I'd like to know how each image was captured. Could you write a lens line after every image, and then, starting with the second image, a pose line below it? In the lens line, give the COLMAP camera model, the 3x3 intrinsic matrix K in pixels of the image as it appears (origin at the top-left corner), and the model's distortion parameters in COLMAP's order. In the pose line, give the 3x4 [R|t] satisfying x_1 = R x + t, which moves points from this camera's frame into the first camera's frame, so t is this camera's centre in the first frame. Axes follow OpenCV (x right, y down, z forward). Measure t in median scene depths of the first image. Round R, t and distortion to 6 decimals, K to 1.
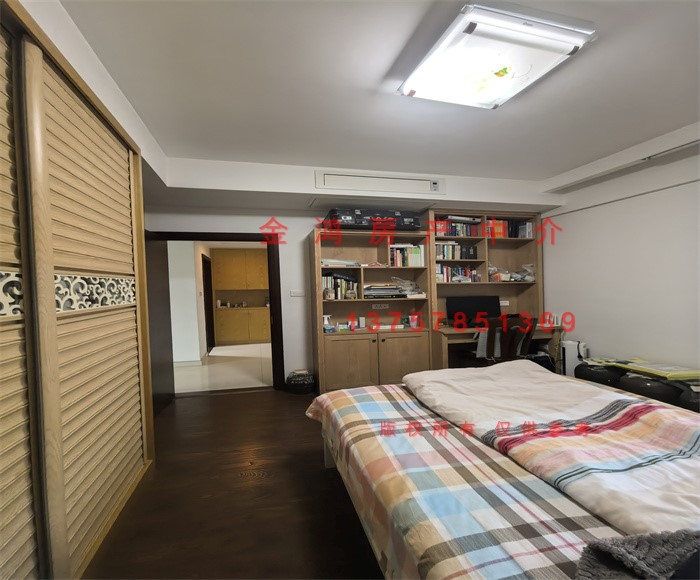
lens RADIAL K [[368.0, 0, 354.0], [0, 368.0, 288.2], [0, 0, 1]] dist [0.006774, 0.002178]
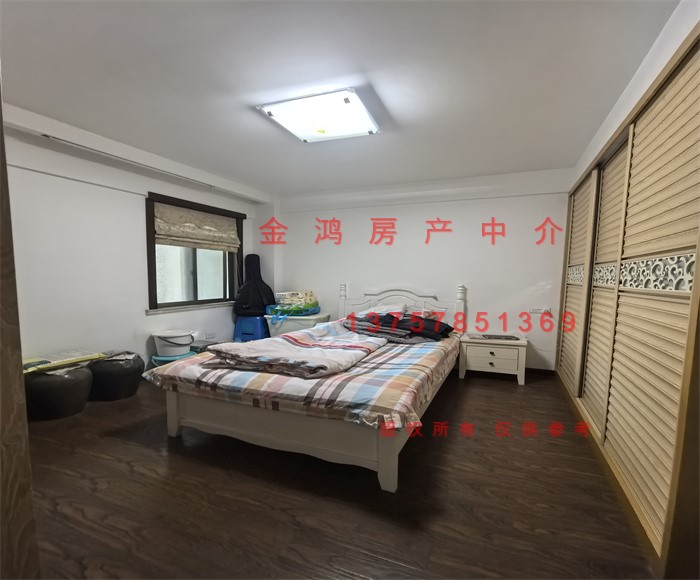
lens RADIAL K [[368.0, 0, 351.1], [0, 368.0, 296.7], [0, 0, 1]] dist [0.006774, 0.002178]
pose [[-0.791204, -0.023257, 0.611110, -0.636753], [0.012901, 0.998420, 0.054699, 0.007295], [-0.611416, 0.051162, -0.789654, 2.183737]]
